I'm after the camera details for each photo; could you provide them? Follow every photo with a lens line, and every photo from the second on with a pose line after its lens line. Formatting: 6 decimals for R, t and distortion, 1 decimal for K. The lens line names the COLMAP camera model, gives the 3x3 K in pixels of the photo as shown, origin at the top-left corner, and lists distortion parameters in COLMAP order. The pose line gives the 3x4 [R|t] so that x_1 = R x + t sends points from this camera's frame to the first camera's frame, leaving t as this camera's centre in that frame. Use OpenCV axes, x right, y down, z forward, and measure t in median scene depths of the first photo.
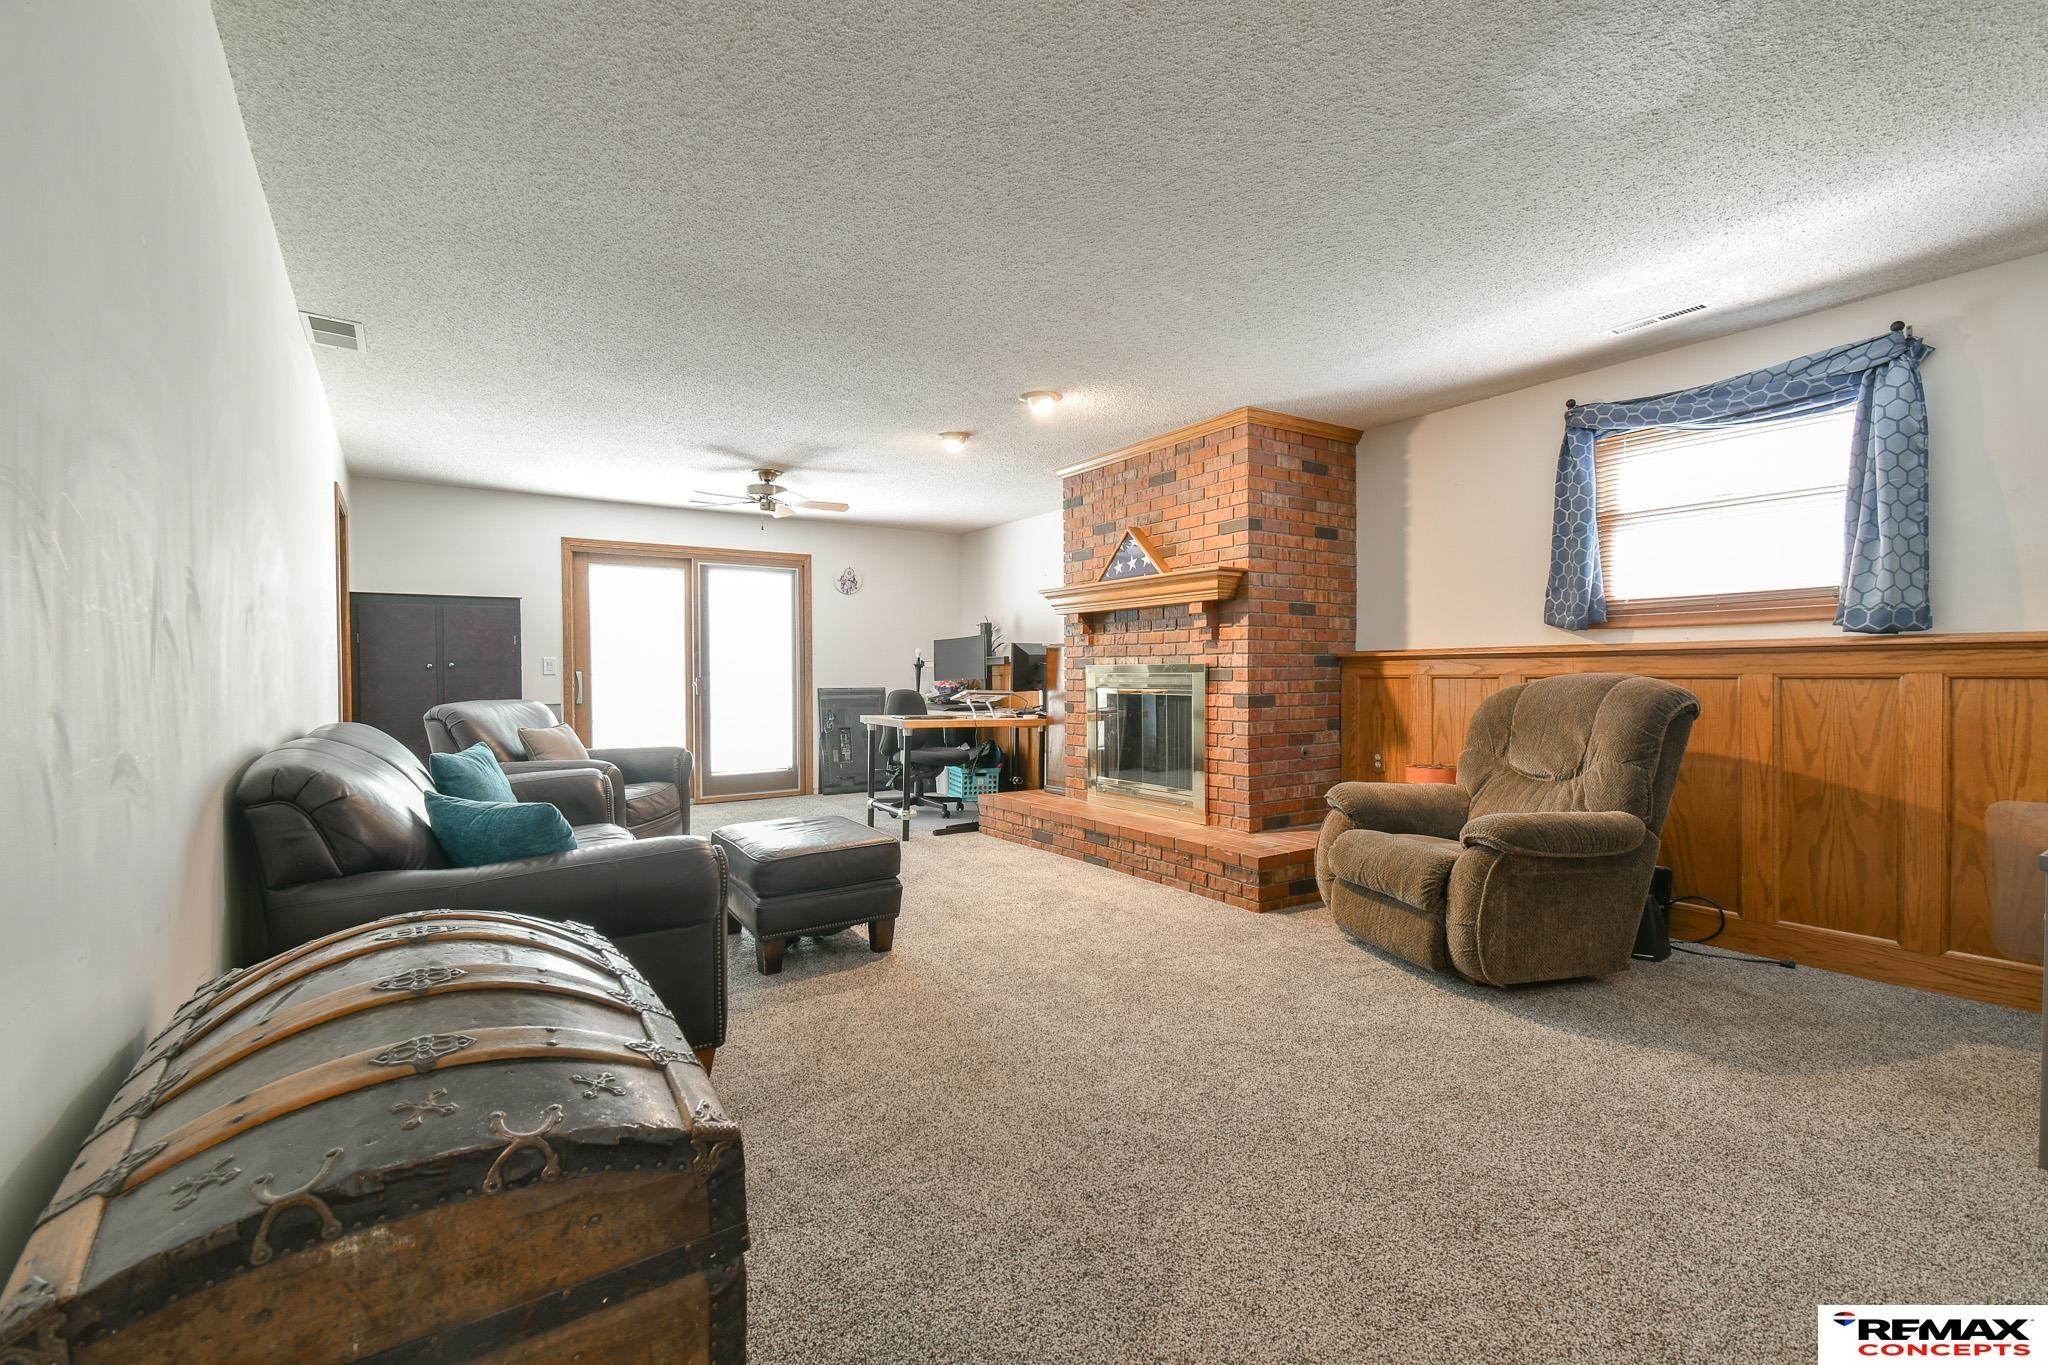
lens RADIAL K [[889.4, 0, 1017.5], [0, 889.4, 679.2], [0, 0, 1]] dist [0.038303, -0.021861]
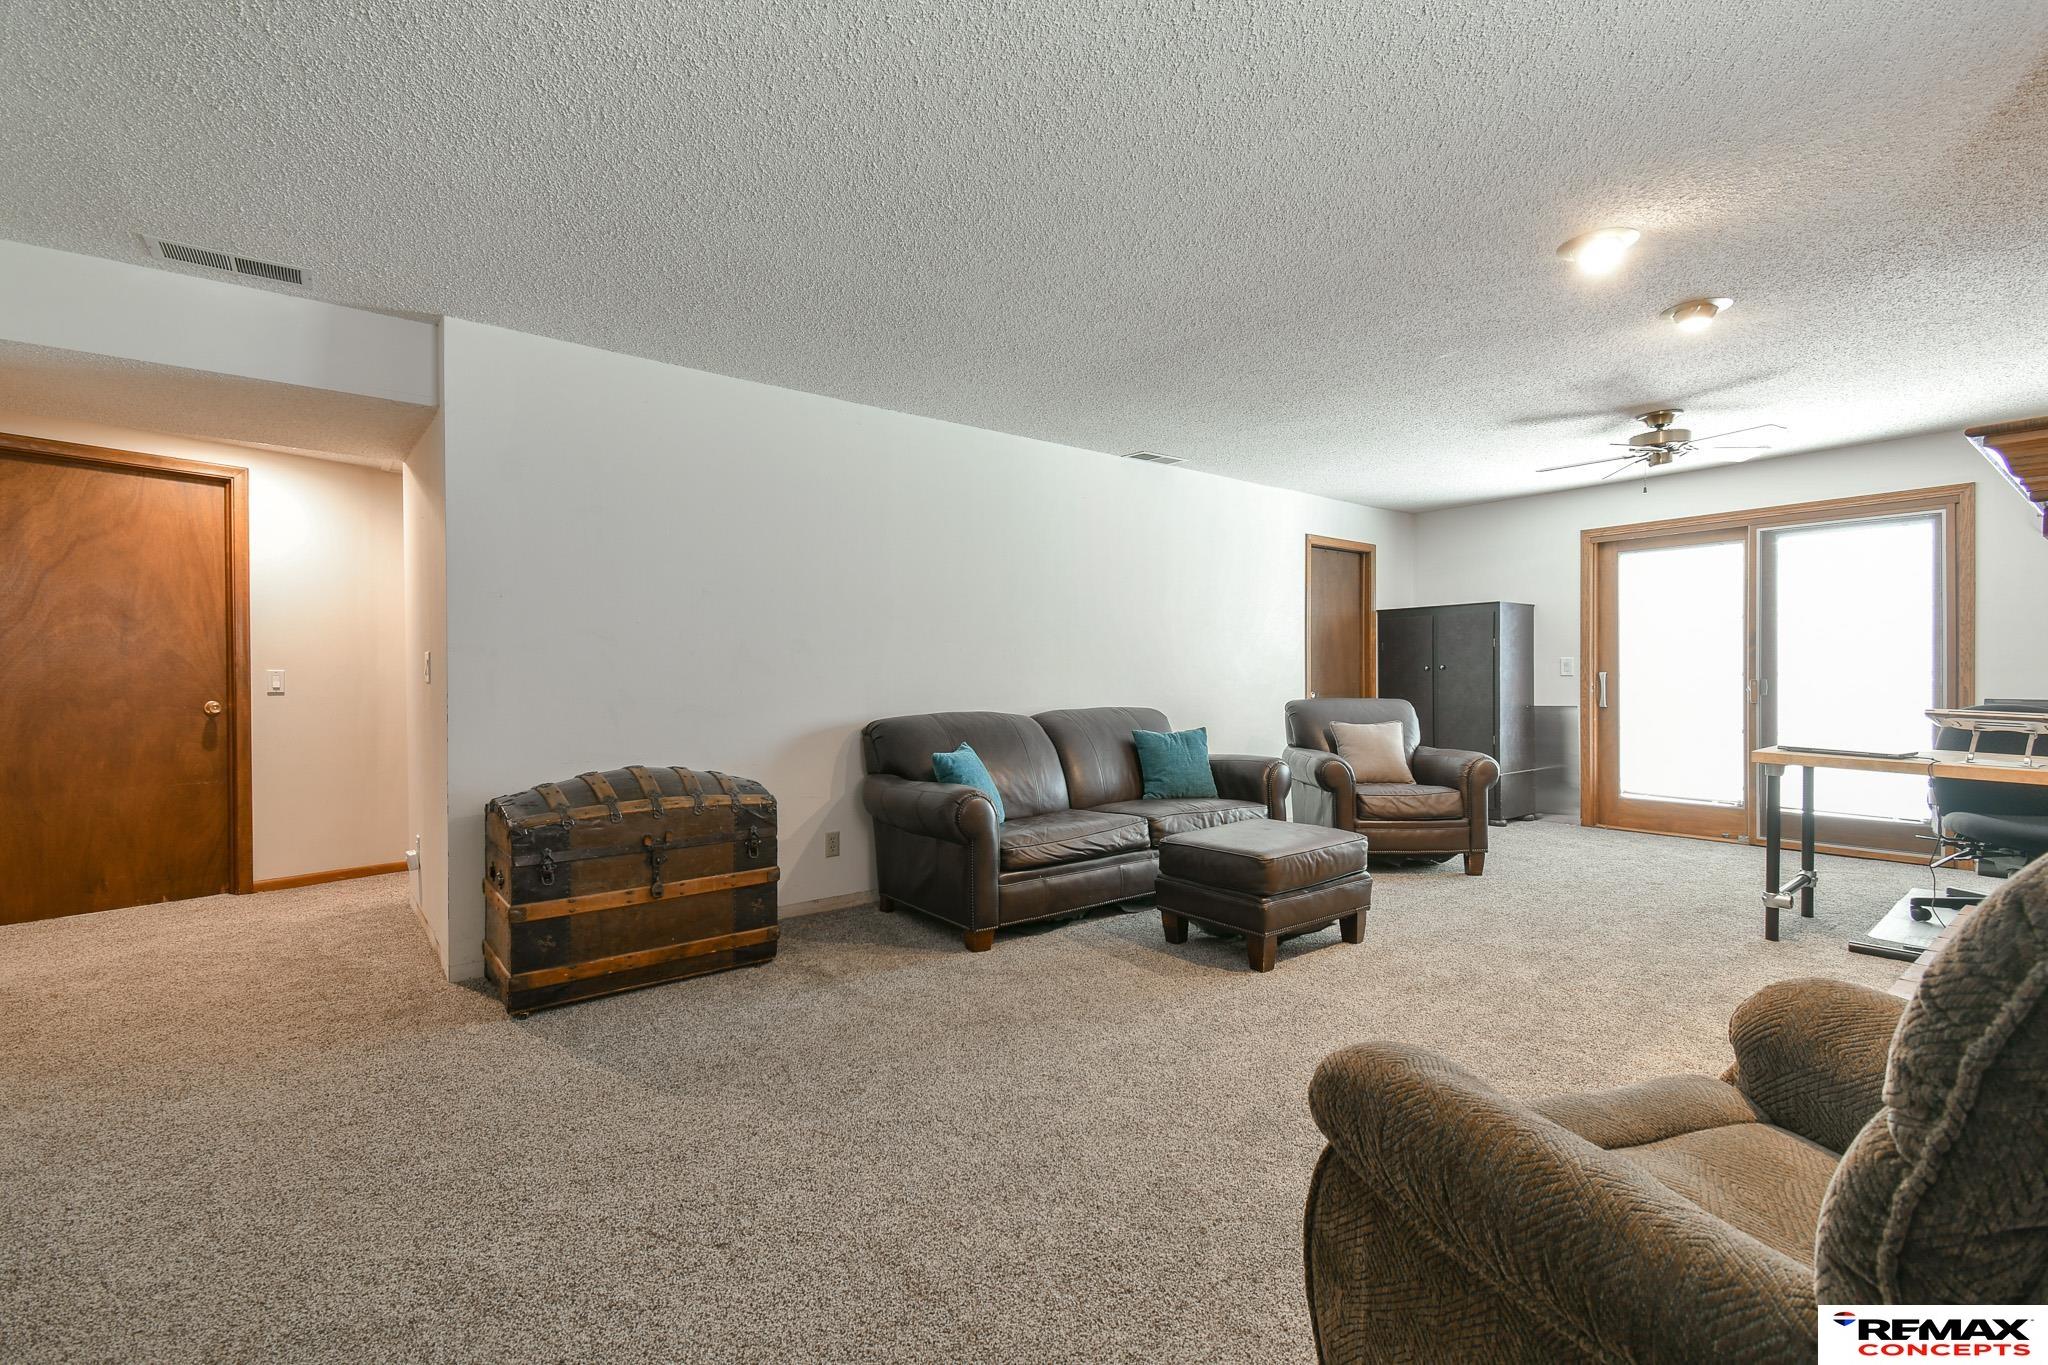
lens RADIAL K [[889.4, 0, 1019.0], [0, 889.4, 682.1], [0, 0, 1]] dist [0.038303, -0.021861]
pose [[0.098957, 0.010887, -0.995032, 0.753138], [-0.006773, 0.999924, 0.010266, -0.009744], [0.995069, 0.005724, 0.099023, 0.634758]]
